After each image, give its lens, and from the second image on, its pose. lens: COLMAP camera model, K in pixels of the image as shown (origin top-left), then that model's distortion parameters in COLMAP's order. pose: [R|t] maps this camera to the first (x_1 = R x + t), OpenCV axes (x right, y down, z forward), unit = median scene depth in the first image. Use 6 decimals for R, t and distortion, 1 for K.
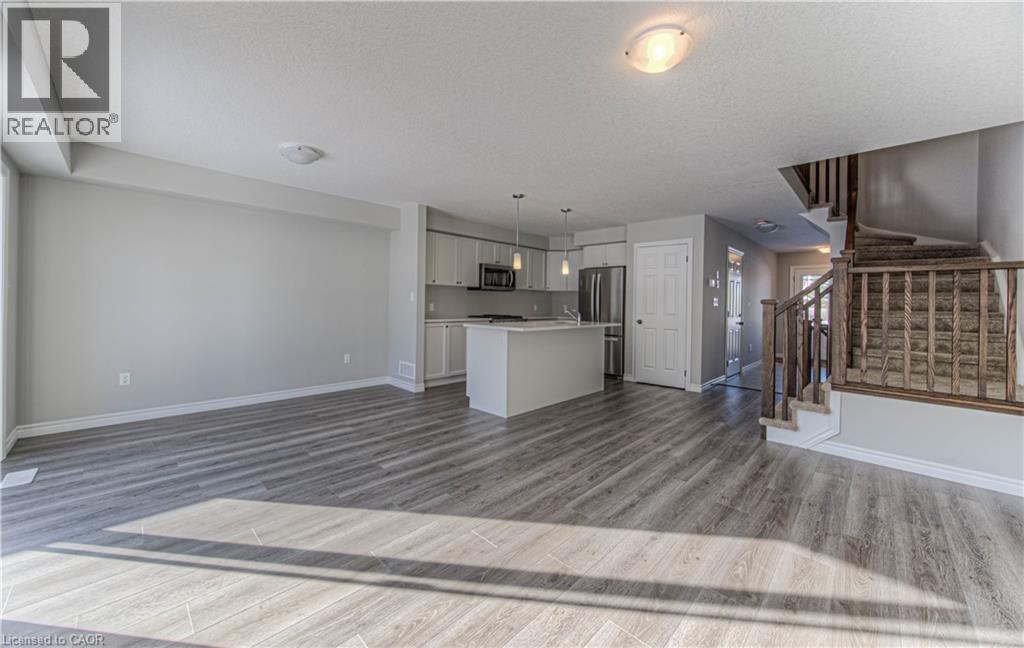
lens RADIAL K [[382.6, 0, 510.3], [0, 382.6, 306.9], [0, 0, 1]] dist [0.001312, 0.000139]
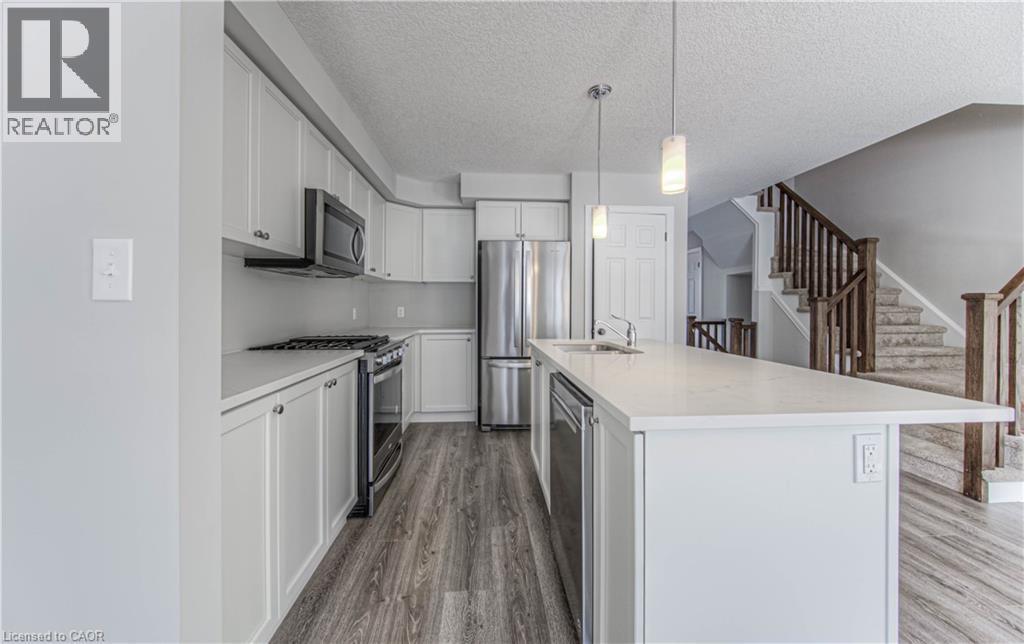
lens RADIAL K [[387.8, 0, 510.0], [0, 387.8, 307.9], [0, 0, 1]] dist [0.000760, -0.000052]
pose [[0.671051, -0.021291, 0.741105, -0.229786], [0.018207, 0.999759, 0.012235, -0.010306], [-0.741188, 0.005283, 0.671277, 0.683729]]
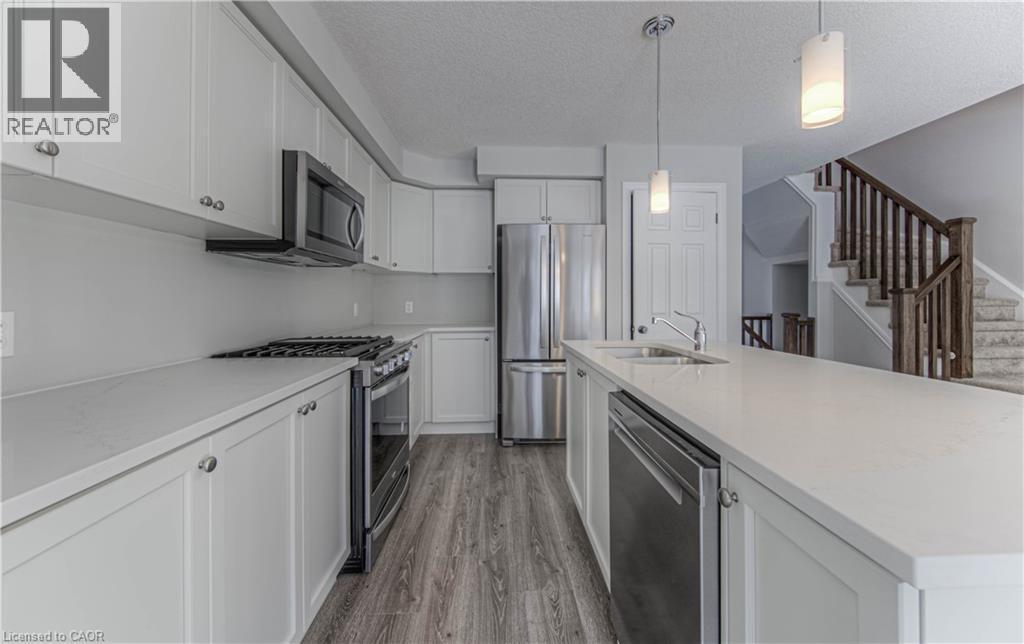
lens RADIAL K [[394.9, 0, 516.4], [0, 394.9, 300.4], [0, 0, 1]] dist [-0.000044, 0.000195]
pose [[0.681751, -0.020495, 0.731297, -0.182991], [0.021643, 0.999735, 0.007841, -0.010007], [-0.731264, 0.010482, 0.682014, 0.750724]]
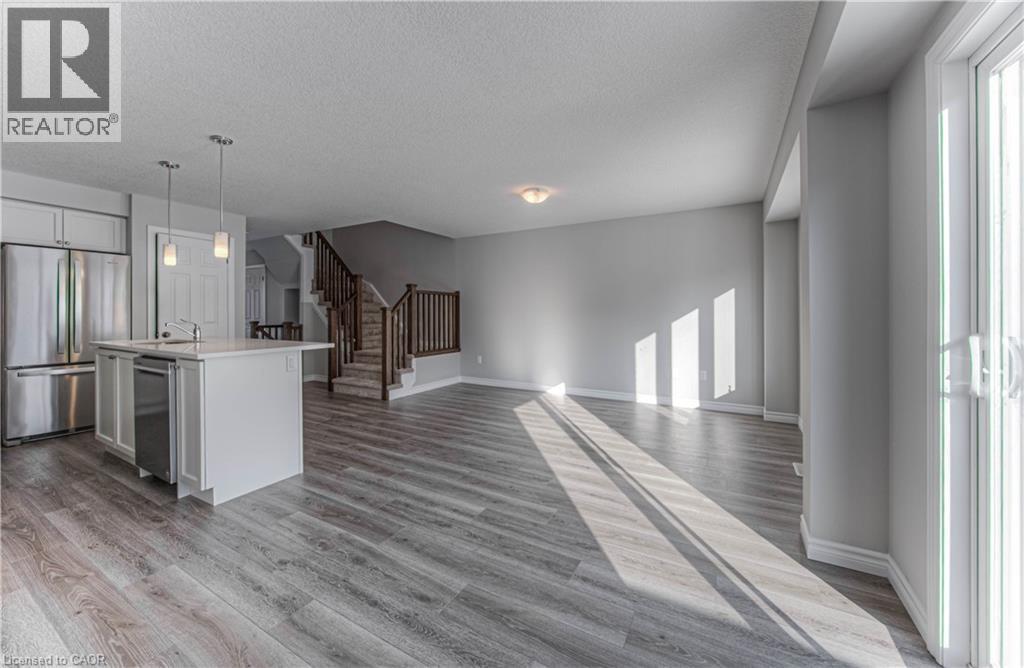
lens RADIAL K [[389.8, 0, 507.9], [0, 389.8, 314.6], [0, 0, 1]] dist [-0.014469, 0.000057]
pose [[-0.246530, -0.022709, 0.968869, -0.544622], [0.004927, 0.999683, 0.024685, -0.015077], [-0.969123, 0.010859, -0.246340, 0.541079]]
